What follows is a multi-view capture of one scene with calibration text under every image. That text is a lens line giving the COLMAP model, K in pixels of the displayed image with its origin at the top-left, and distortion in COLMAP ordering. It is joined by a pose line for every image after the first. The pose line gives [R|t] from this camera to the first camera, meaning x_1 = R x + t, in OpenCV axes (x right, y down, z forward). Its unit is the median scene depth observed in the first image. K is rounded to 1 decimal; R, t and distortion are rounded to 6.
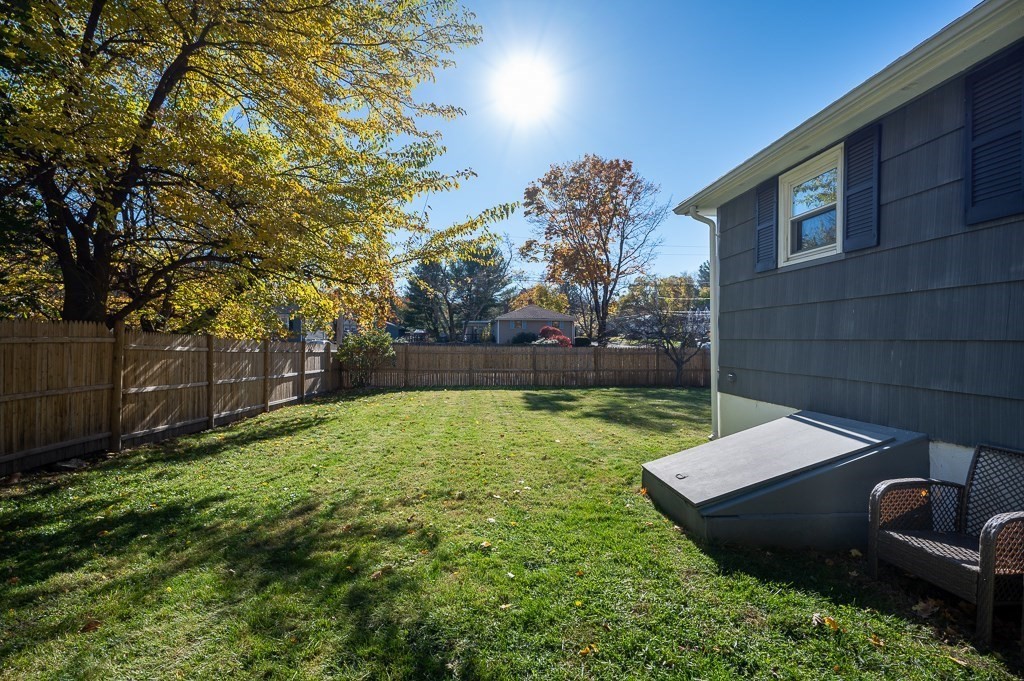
lens RADIAL K [[479.8, 0, 505.0], [0, 479.8, 341.7], [0, 0, 1]] dist [-0.000626, -0.000496]
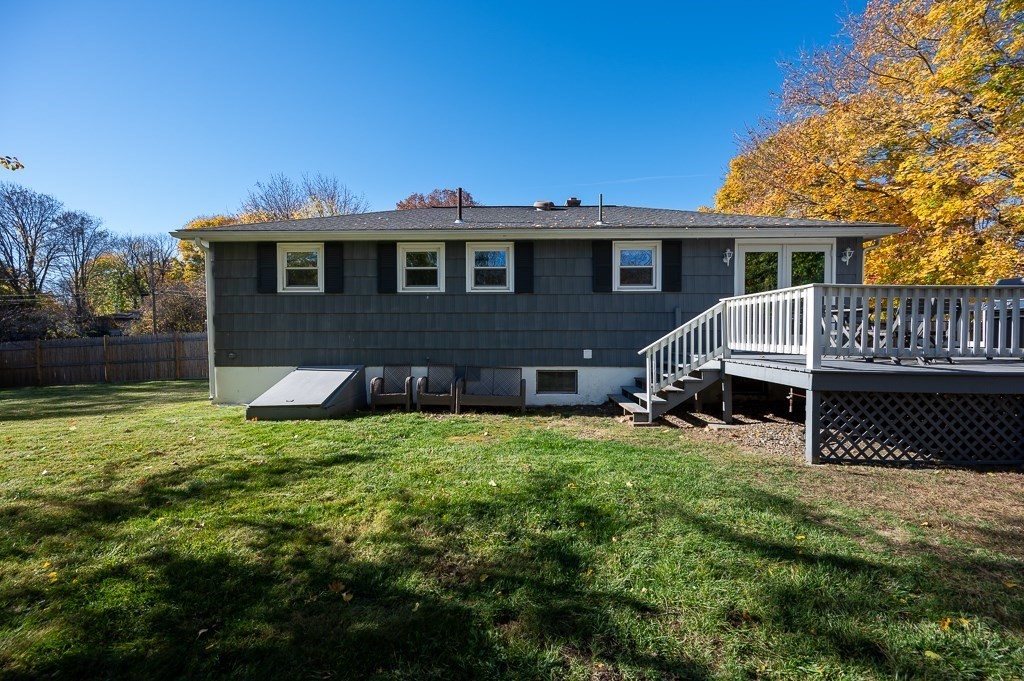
lens RADIAL K [[401.3, 0, 502.3], [0, 401.3, 344.3], [0, 0, 1]] dist [-0.000928, -0.000141]
pose [[0.063677, -0.022151, 0.997725, -0.523873], [0.007694, 0.999735, 0.021704, 0.010675], [-0.997941, 0.006294, 0.063830, 0.023611]]
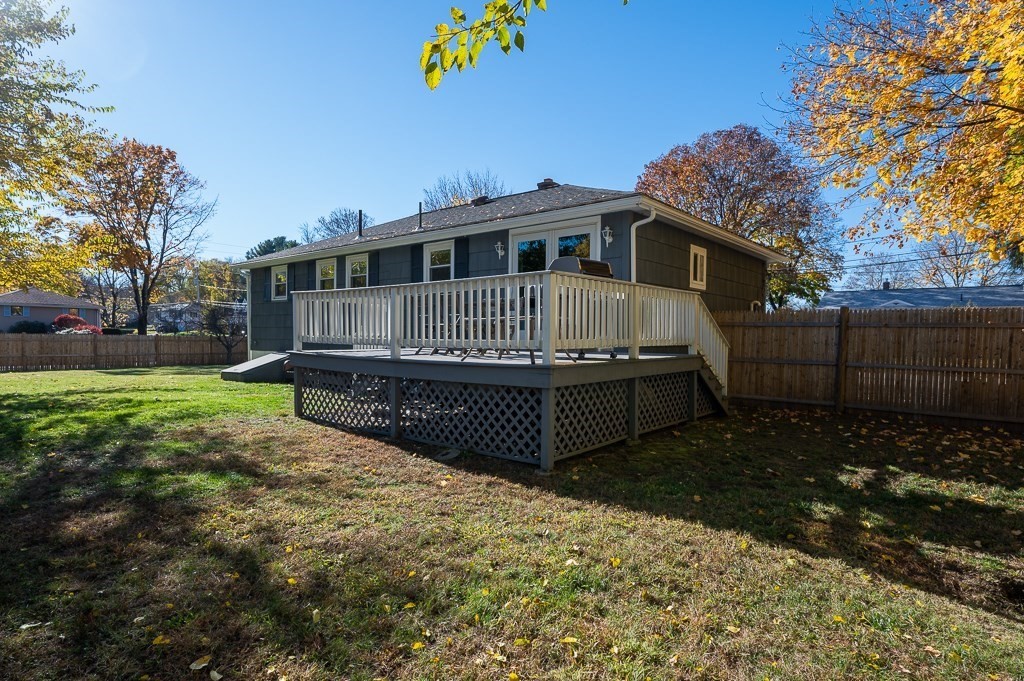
lens RADIAL K [[553.6, 0, 507.9], [0, 553.6, 344.7], [0, 0, 1]] dist [-0.025984, -0.000158]
pose [[0.676538, -0.013235, 0.736289, -0.478710], [0.000771, 0.999851, 0.017263, 0.025594], [-0.736407, -0.011112, 0.676447, -1.215845]]
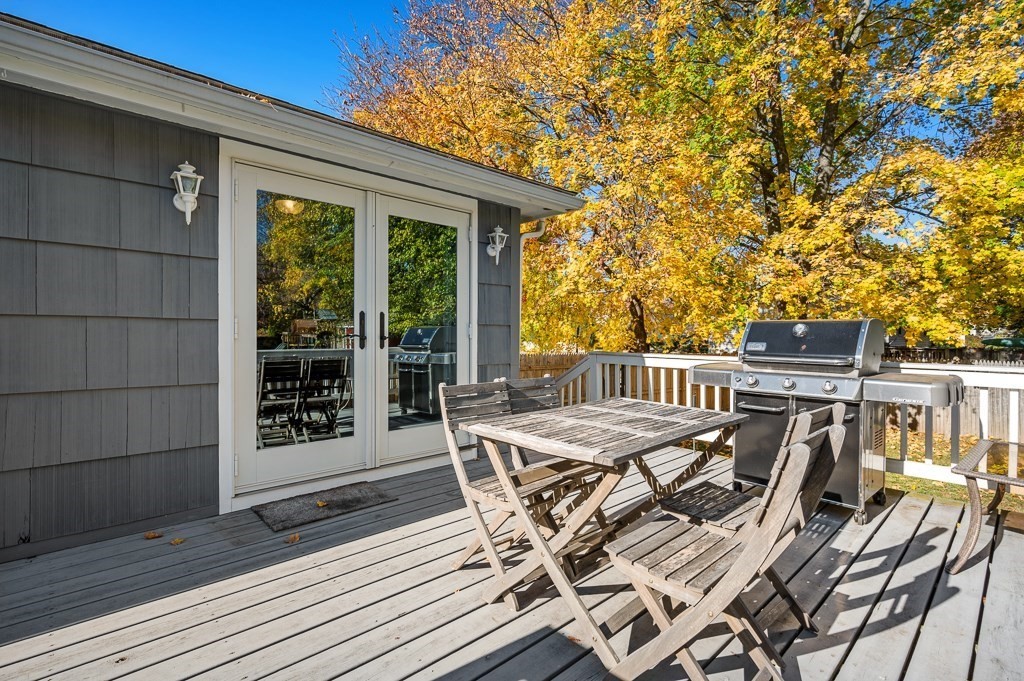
lens RADIAL K [[480.3, 0, 511.0], [0, 480.3, 336.9], [0, 0, 1]] dist [-0.003089, -0.000549]
pose [[-0.647022, -0.002998, 0.762466, 0.019543], [0.002709, 0.999977, 0.006230, -0.066533], [-0.762467, 0.006096, -0.646999, -0.368355]]
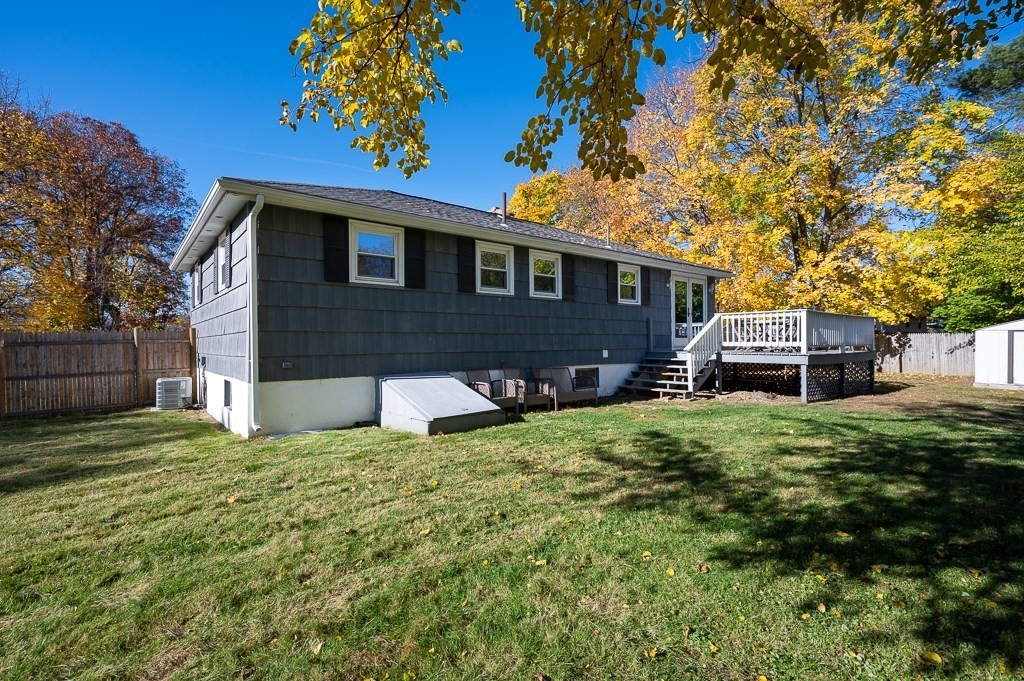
lens RADIAL K [[472.0, 0, 506.4], [0, 472.0, 340.1], [0, 0, 1]] dist [0.000071, -0.000112]
pose [[-0.592949, 0.010711, 0.805169, -0.482973], [0.012621, 0.999912, -0.004007, 0.017933], [-0.805141, 0.007786, -0.593032, 0.835298]]
